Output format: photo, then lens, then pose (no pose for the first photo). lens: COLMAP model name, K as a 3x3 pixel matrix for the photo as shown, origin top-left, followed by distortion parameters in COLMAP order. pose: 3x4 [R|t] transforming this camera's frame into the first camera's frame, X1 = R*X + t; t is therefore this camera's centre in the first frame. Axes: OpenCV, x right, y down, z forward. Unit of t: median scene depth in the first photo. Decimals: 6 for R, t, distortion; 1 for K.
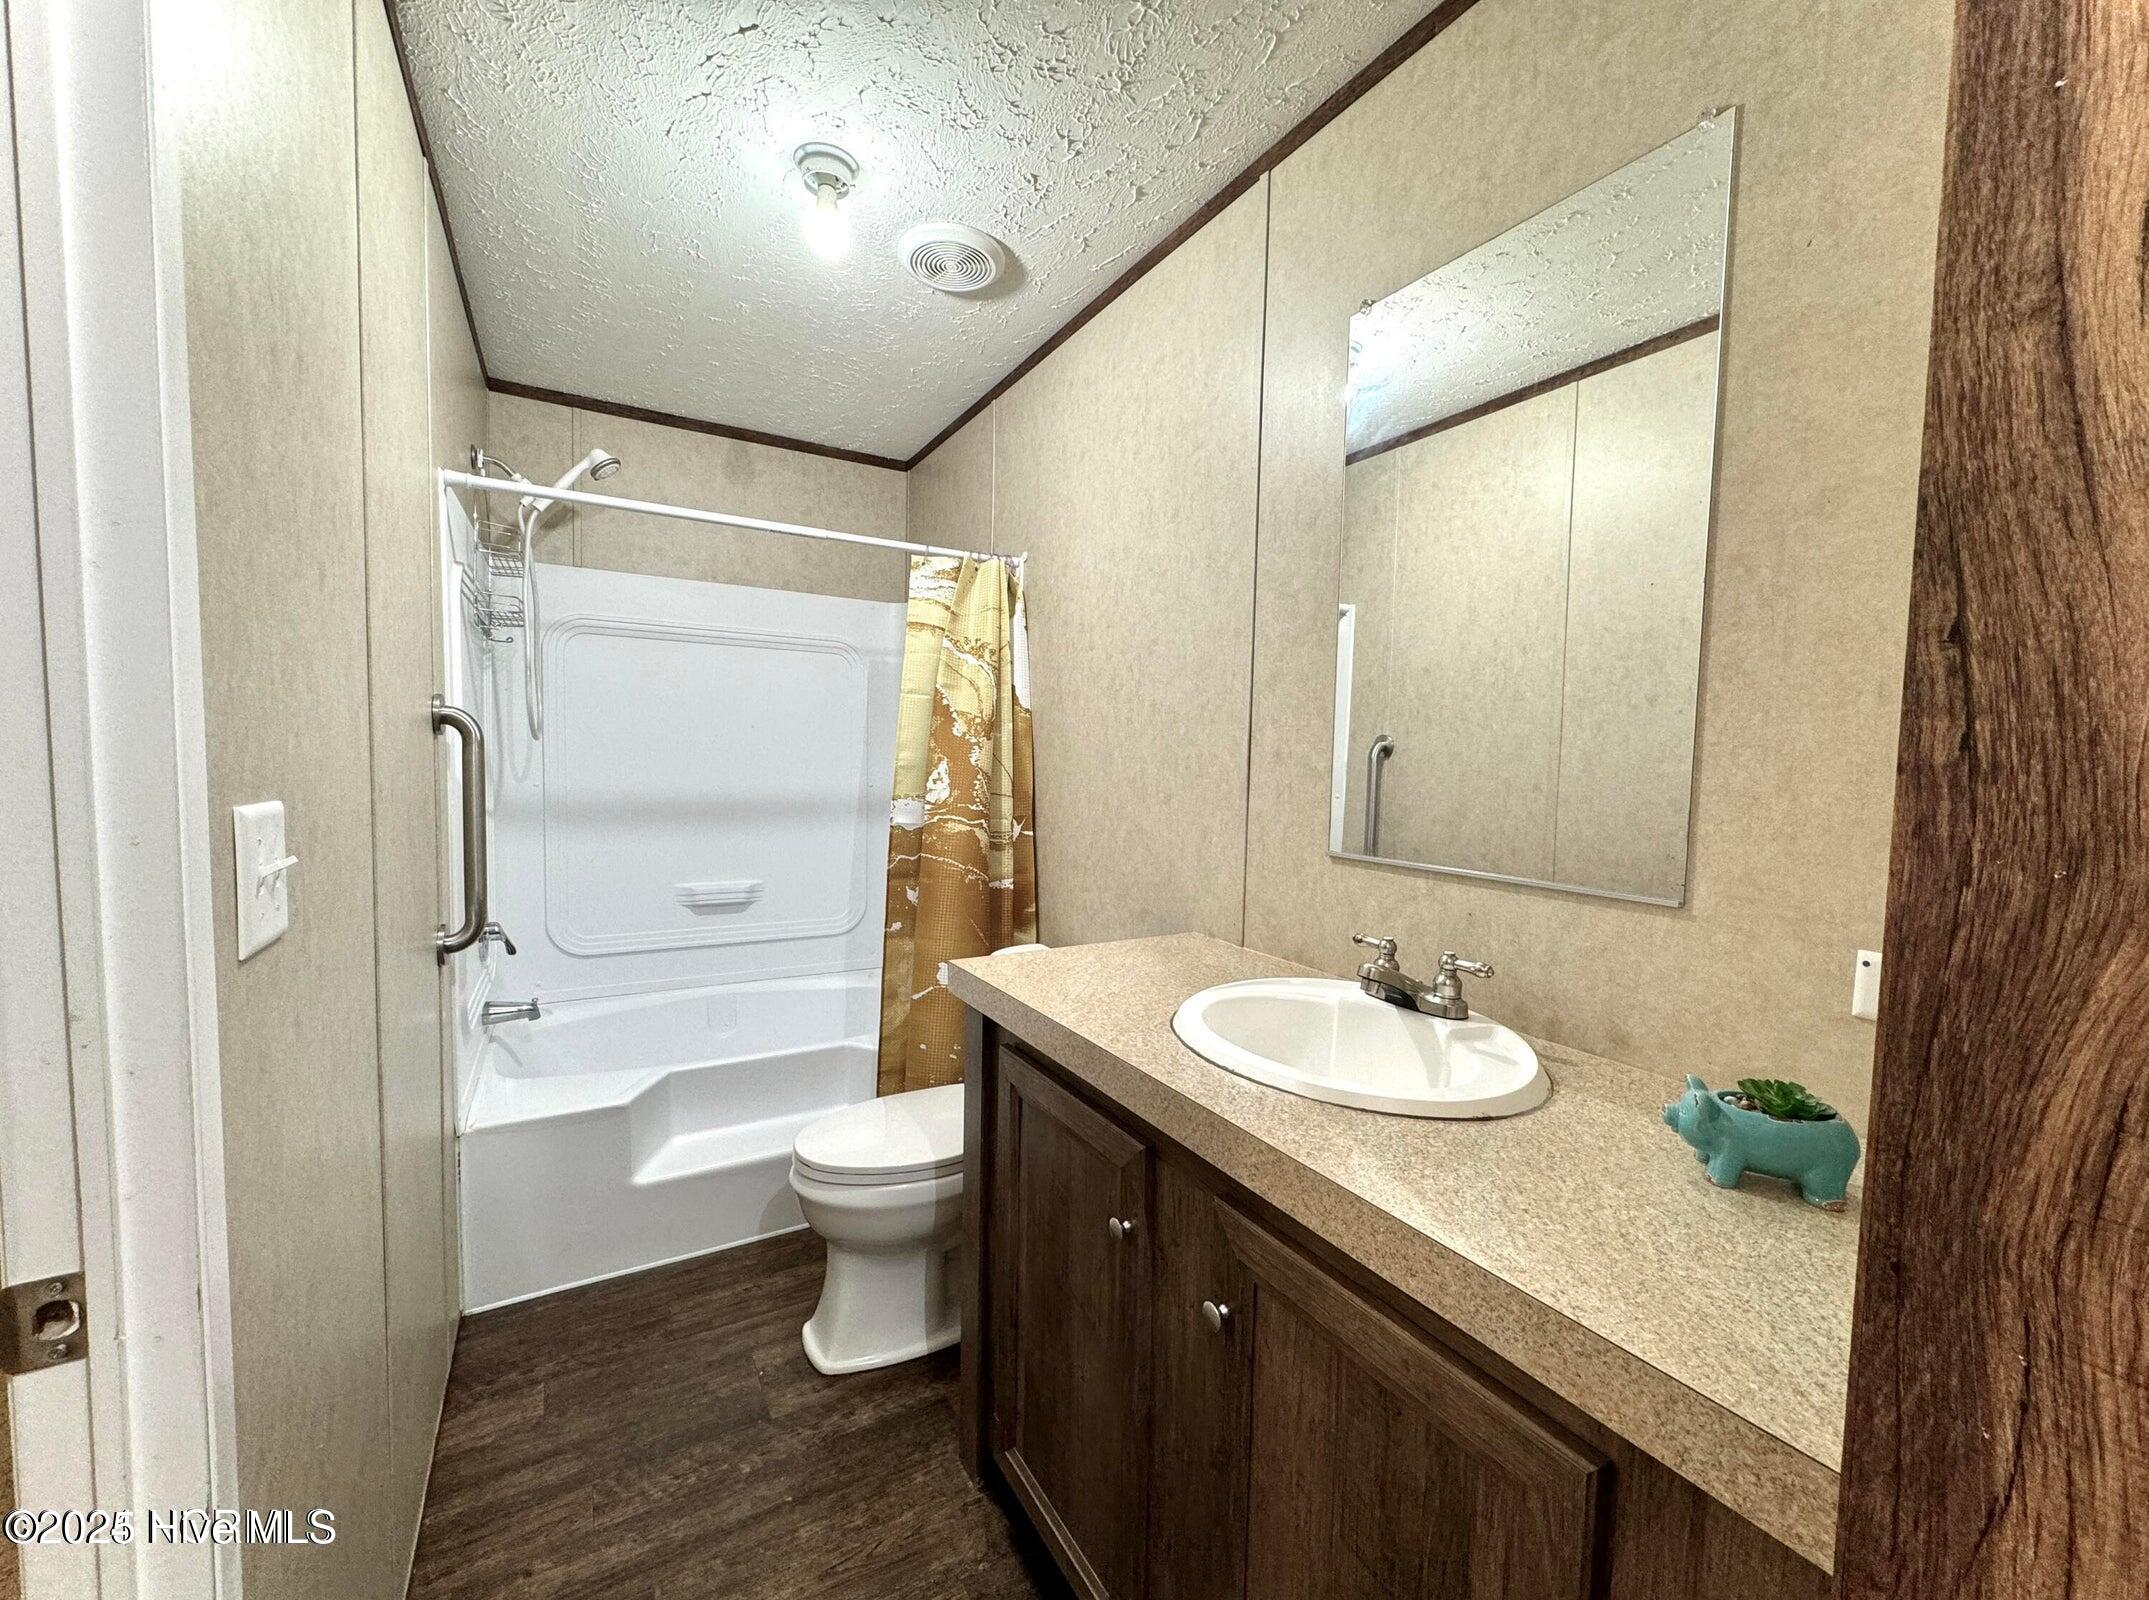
lens RADIAL K [[854.9, 0, 1074.5], [0, 854.9, 800.0], [0, 0, 1]] dist [-0.004295, -0.000532]
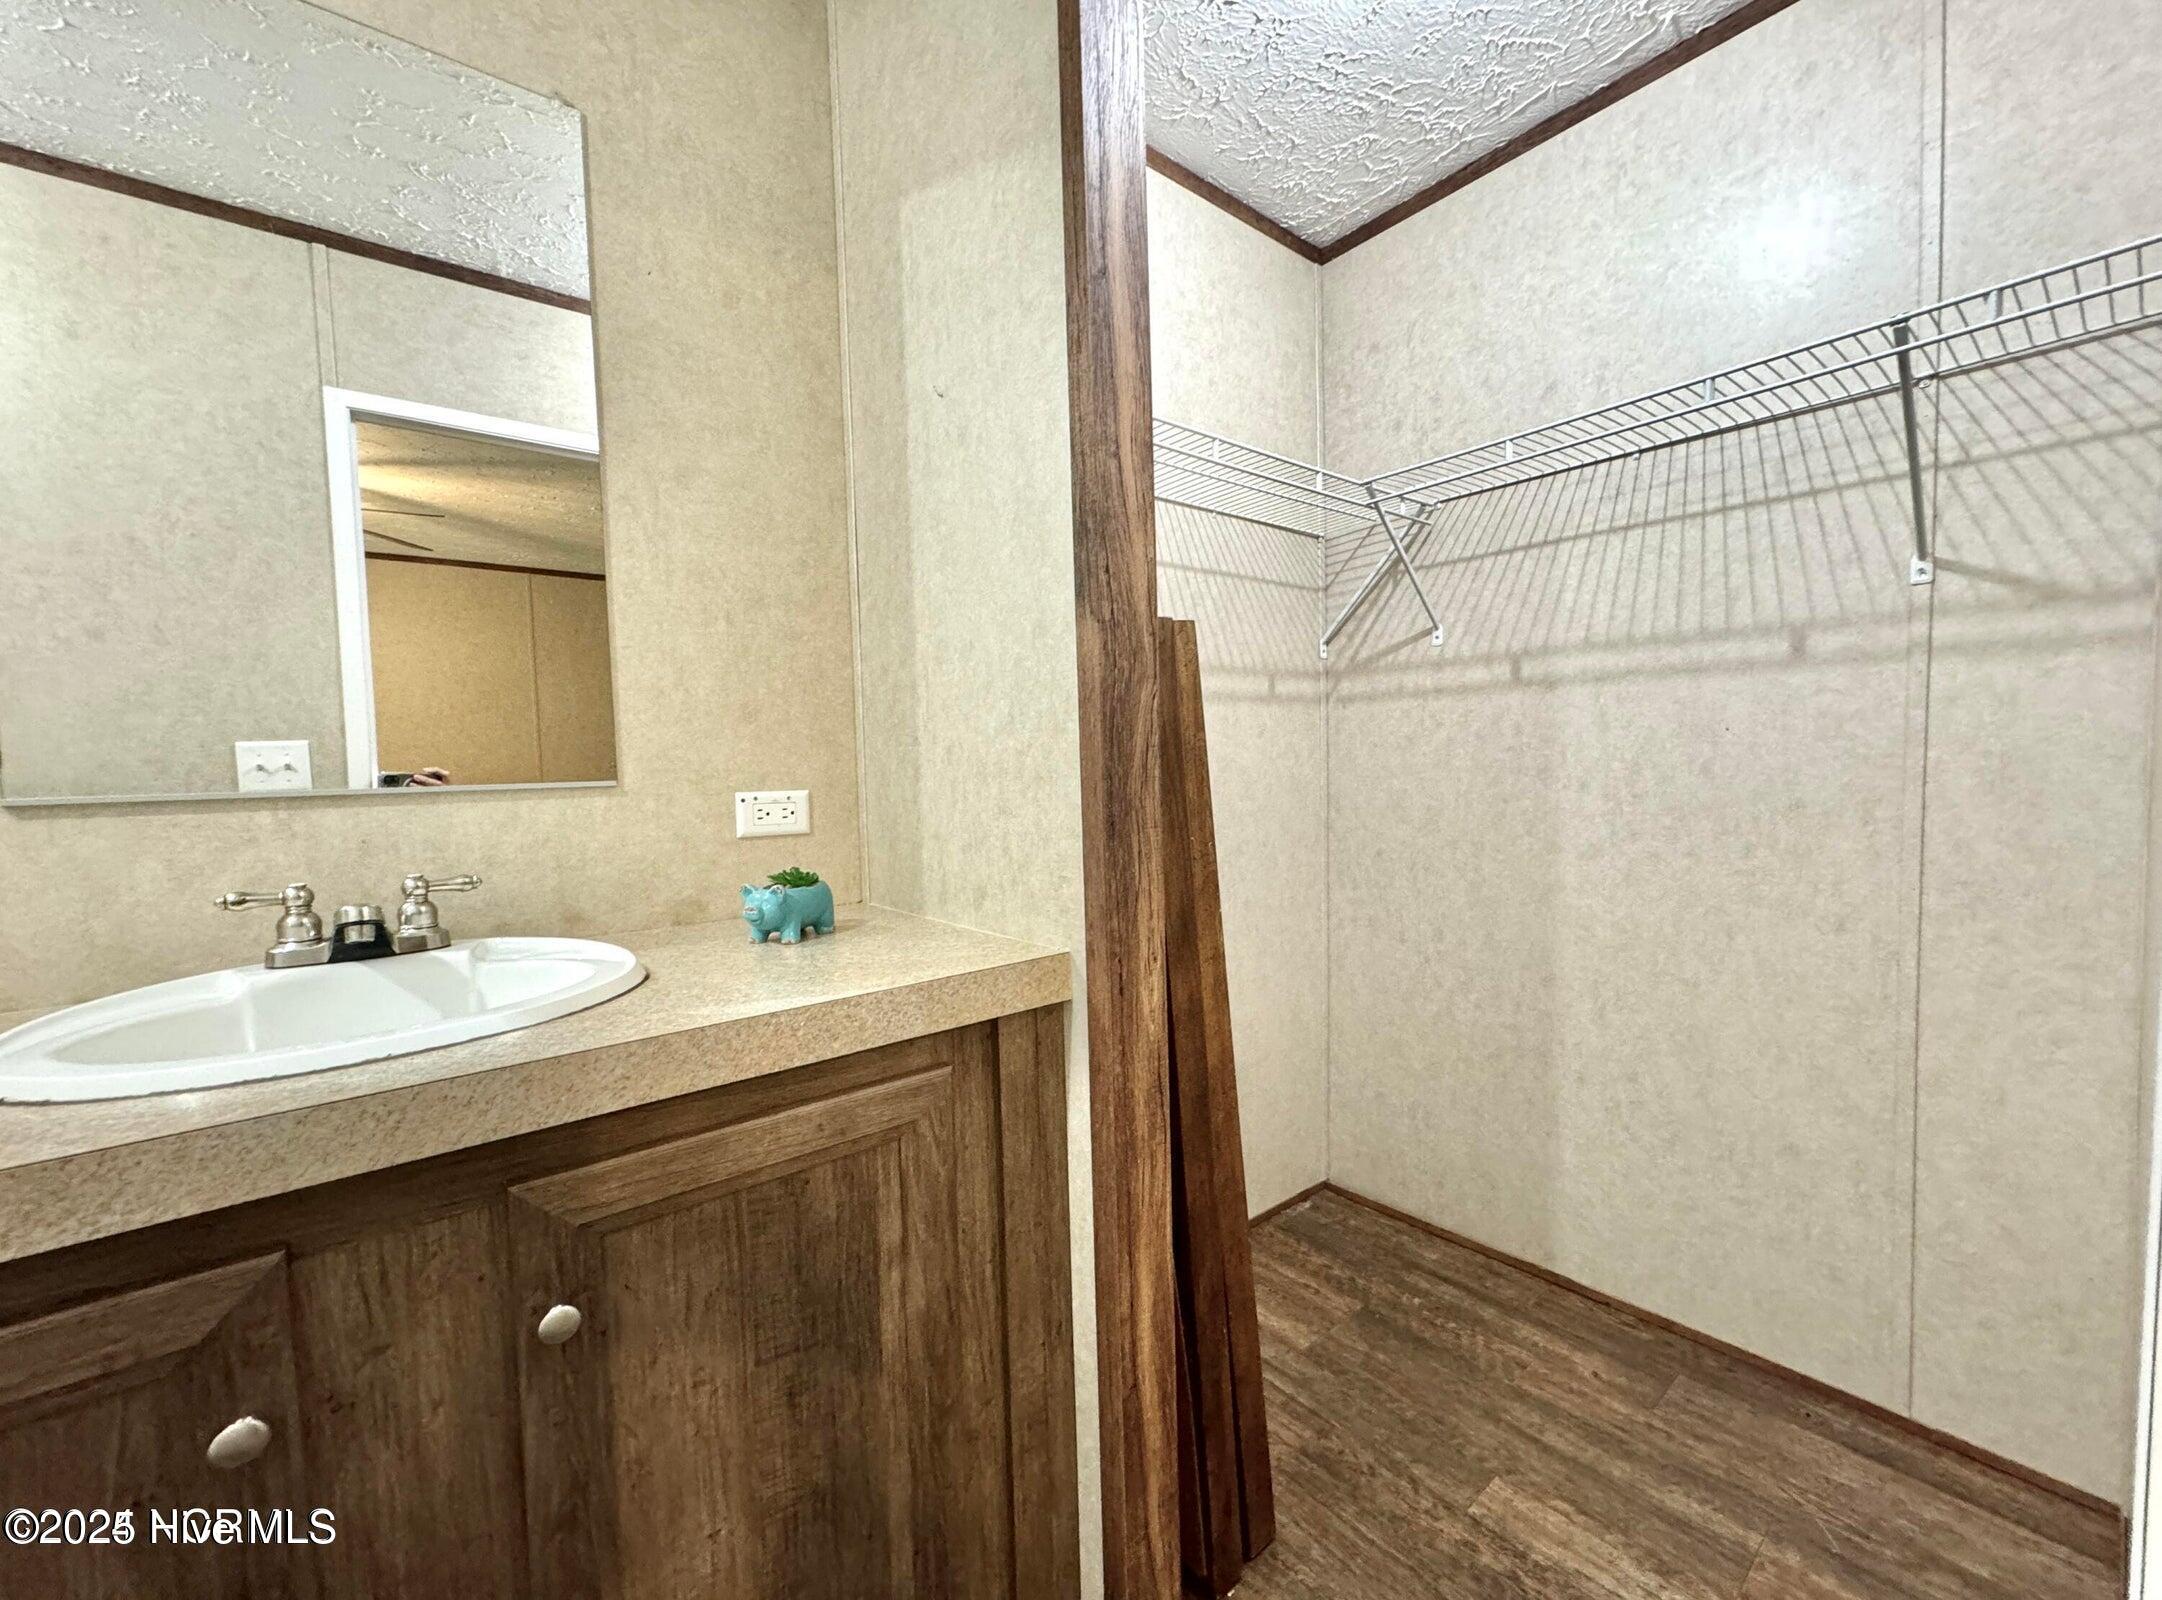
lens RADIAL K [[860.1, 0, 1081.0], [0, 860.1, 800.0], [0, 0, 1]] dist [-0.004295, -0.000532]
pose [[-0.148747, -0.065060, 0.986733, -0.585493], [0.078363, 0.993920, 0.077347, 0.109086], [-0.985766, 0.088829, -0.142744, 0.563815]]
